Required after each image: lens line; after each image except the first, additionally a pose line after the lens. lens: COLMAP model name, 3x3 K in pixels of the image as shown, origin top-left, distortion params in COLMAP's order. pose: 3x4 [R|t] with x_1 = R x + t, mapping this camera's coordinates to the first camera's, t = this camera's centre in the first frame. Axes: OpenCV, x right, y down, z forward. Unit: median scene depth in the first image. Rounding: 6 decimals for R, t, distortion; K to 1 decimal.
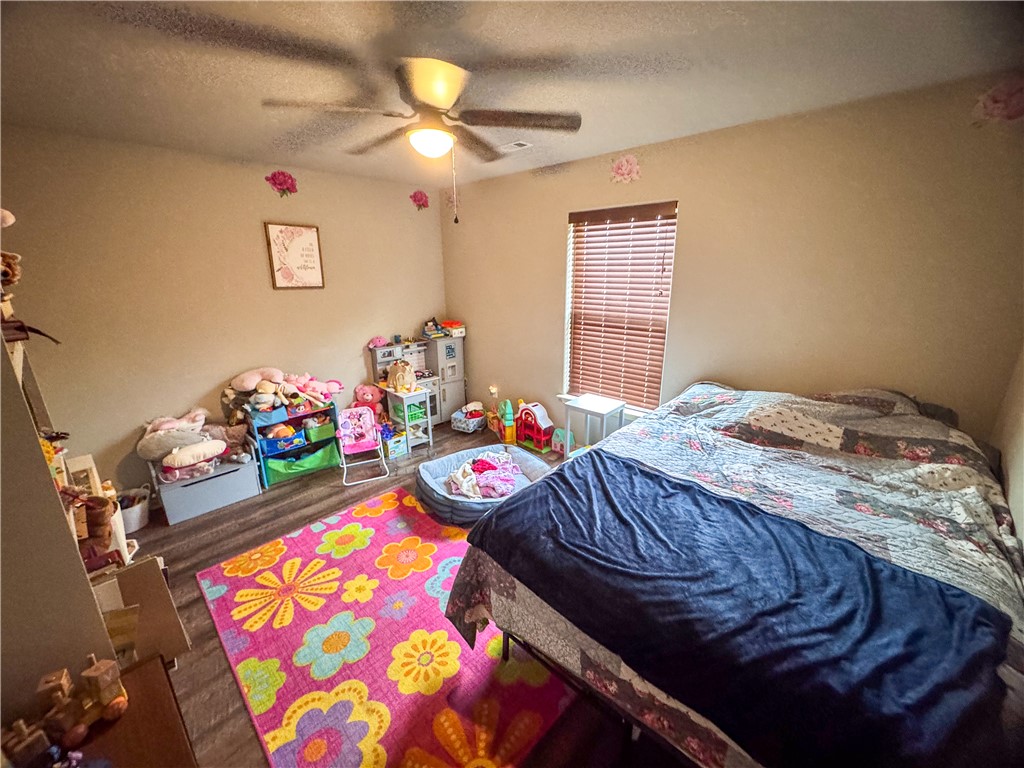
lens RADIAL K [[411.7, 0, 511.5], [0, 411.7, 382.3], [0, 0, 1]] dist [0.003167, -0.000035]
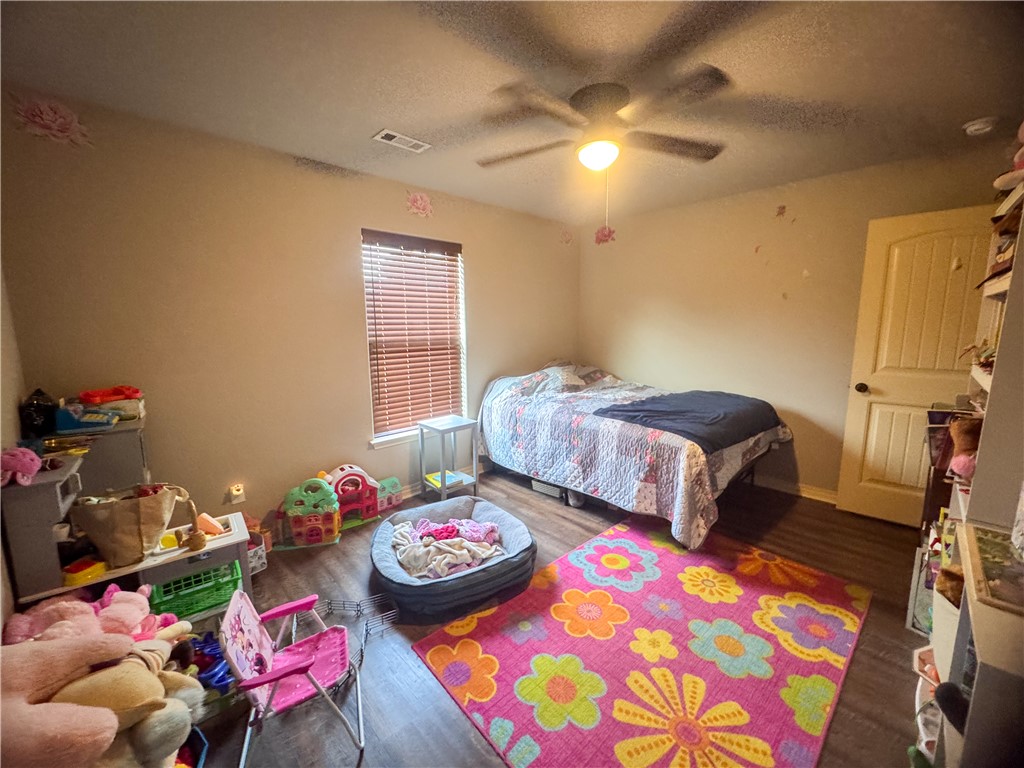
lens RADIAL K [[411.7, 0, 511.2], [0, 411.7, 386.9], [0, 0, 1]] dist [0.003167, -0.000035]
pose [[0.050156, -0.140469, 0.988814, -1.233945], [0.283074, 0.951459, 0.120804, -0.174897], [-0.957786, 0.273849, 0.087484, 1.174568]]
